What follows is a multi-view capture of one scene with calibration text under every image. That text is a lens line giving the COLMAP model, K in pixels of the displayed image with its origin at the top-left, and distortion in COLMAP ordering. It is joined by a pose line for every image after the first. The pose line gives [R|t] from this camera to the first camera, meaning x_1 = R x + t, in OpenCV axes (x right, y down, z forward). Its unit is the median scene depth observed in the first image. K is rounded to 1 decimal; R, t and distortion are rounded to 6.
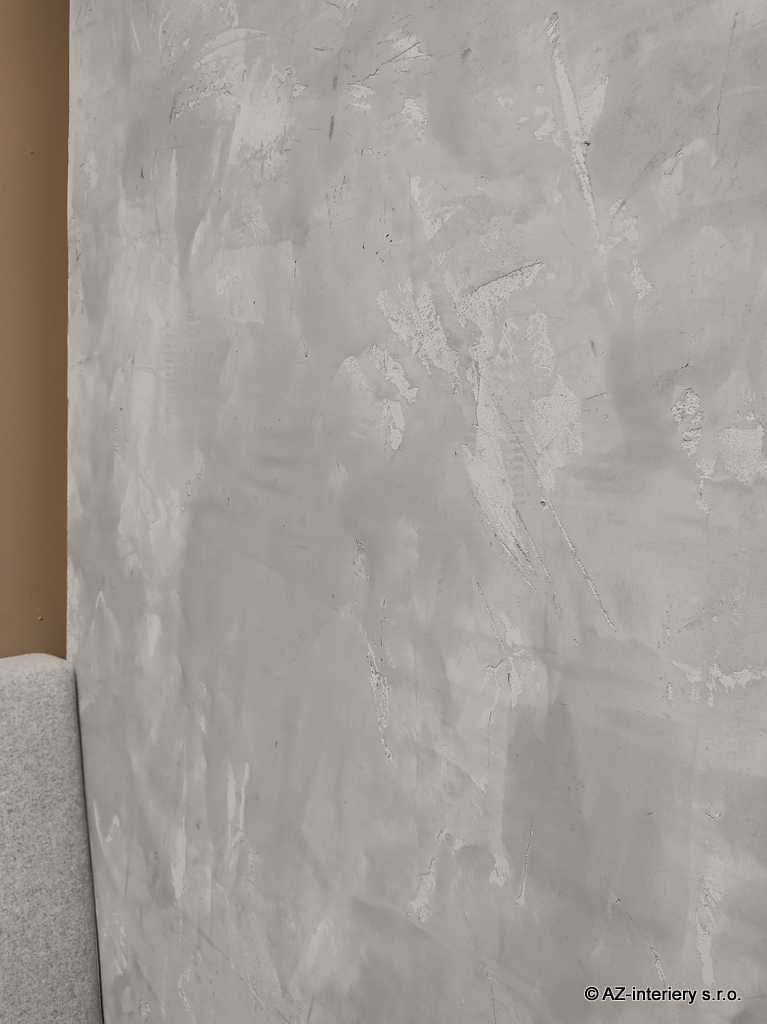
lens RADIAL K [[759.2, 0, 383.9], [0, 759.2, 509.9], [0, 0, 1]] dist [0.038578, -0.046344]
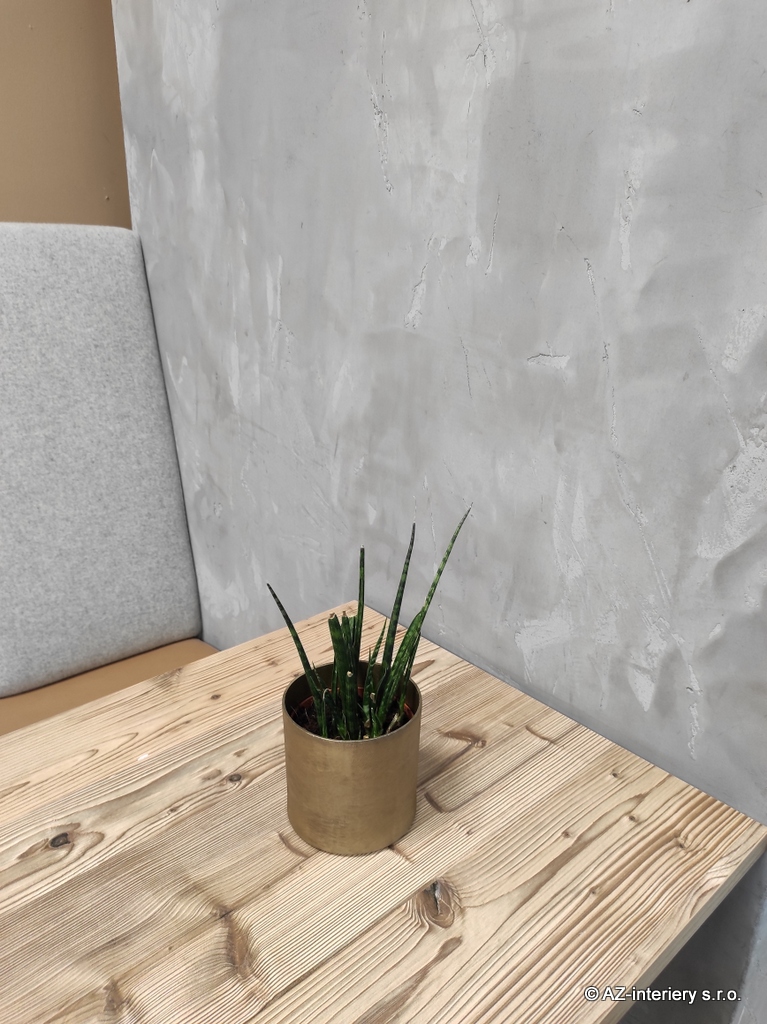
lens RADIAL K [[759.2, 0, 383.9], [0, 759.2, 513.3], [0, 0, 1]] dist [0.038578, -0.046344]
pose [[0.993491, 0.019971, -0.112147, 0.127784], [0.010249, 0.964845, 0.262619, 0.460757], [0.113449, -0.262059, 0.958360, -0.211110]]
